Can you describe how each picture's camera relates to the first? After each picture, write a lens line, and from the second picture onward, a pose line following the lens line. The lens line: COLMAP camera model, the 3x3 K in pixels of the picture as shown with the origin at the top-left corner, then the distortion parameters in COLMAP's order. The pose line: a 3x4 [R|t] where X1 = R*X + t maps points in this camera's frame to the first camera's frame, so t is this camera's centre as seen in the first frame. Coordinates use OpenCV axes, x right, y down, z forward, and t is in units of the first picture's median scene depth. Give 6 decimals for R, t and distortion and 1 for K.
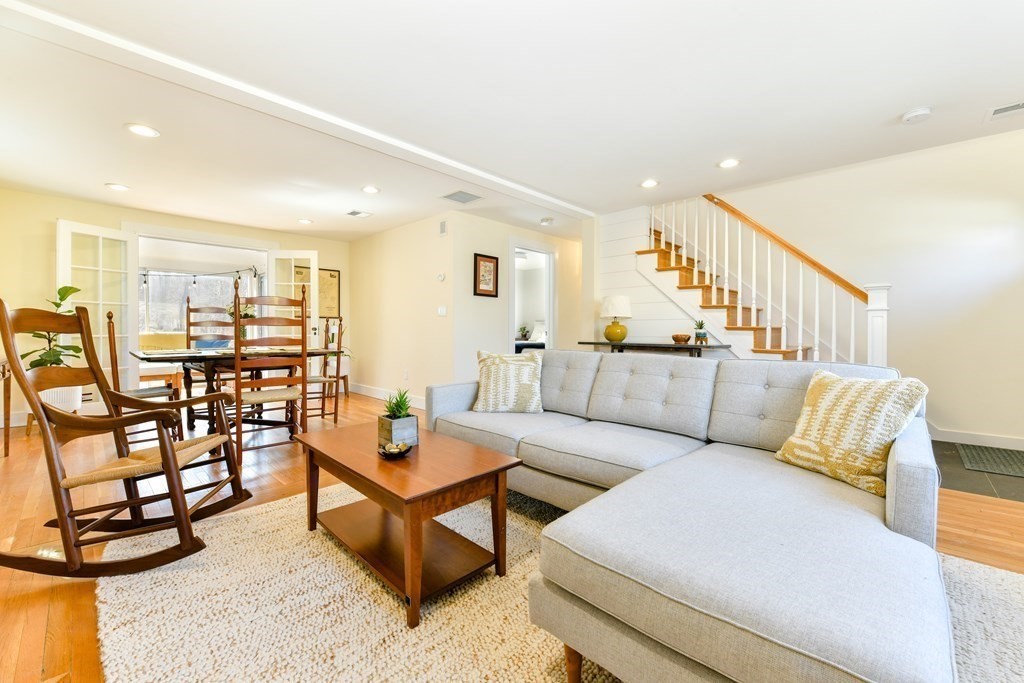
lens RADIAL K [[417.2, 0, 514.3], [0, 417.2, 336.0], [0, 0, 1]] dist [-0.000432, -0.000731]
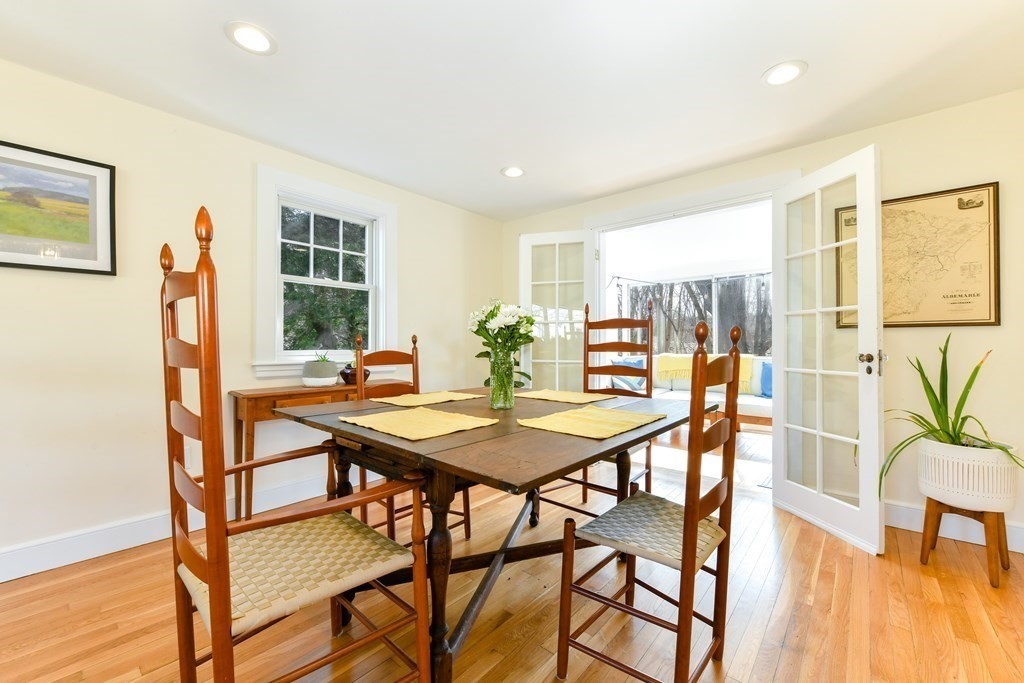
lens RADIAL K [[409.2, 0, 516.6], [0, 409.2, 344.7], [0, 0, 1]] dist [-0.011299, -0.001549]
pose [[0.057801, -0.006423, -0.998307, -0.188443], [-0.013347, 0.999885, -0.007206, -0.029544], [0.998239, 0.013741, 0.057709, 0.917267]]
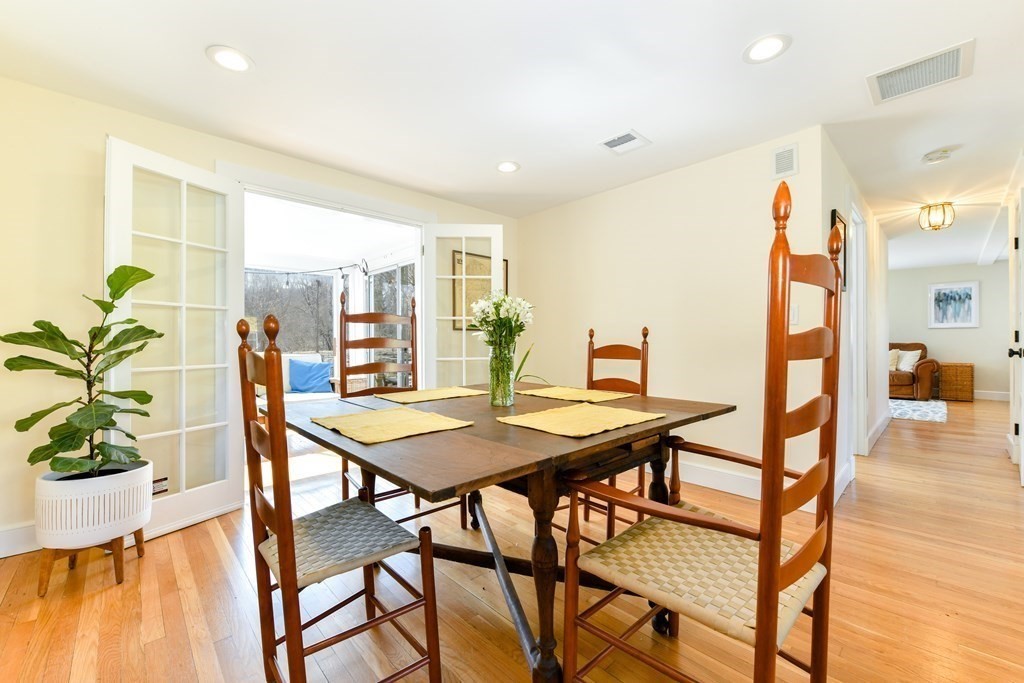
lens RADIAL K [[417.2, 0, 521.3], [0, 417.2, 343.6], [0, 0, 1]] dist [-0.000432, -0.000731]
pose [[0.999051, -0.007901, -0.042825, -0.570795], [0.007374, 0.999895, -0.012451, -0.023167], [0.042919, 0.012123, 0.999005, 0.516520]]
